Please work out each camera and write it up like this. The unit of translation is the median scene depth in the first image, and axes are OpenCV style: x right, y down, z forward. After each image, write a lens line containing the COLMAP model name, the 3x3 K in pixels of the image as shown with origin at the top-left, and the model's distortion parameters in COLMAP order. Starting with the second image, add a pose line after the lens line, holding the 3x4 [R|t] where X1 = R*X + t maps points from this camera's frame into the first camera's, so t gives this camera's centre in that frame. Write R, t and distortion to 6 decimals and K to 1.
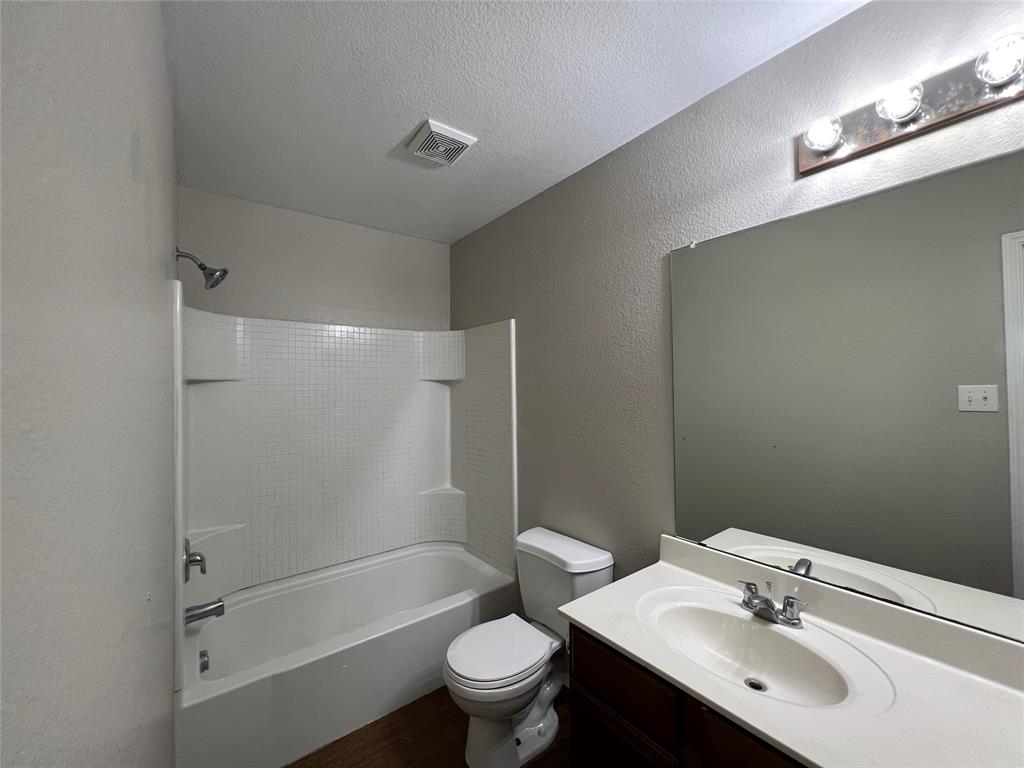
lens RADIAL K [[409.9, 0, 513.8], [0, 409.9, 384.6], [0, 0, 1]] dist [-0.000751, -0.000276]
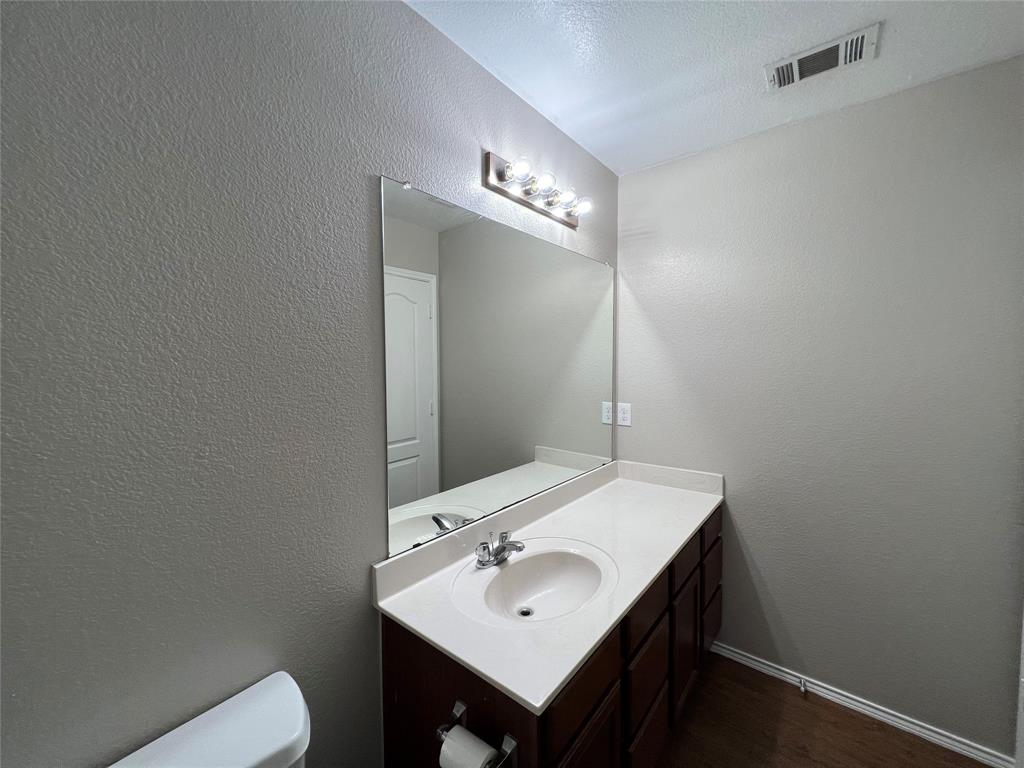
lens RADIAL K [[409.9, 0, 509.7], [0, 409.9, 382.9], [0, 0, 1]] dist [-0.000751, -0.000276]
pose [[-0.220358, -0.038330, 0.974666, -0.411202], [0.002373, 0.999204, 0.039832, 0.014561], [-0.975416, 0.011090, -0.220091, 0.999387]]
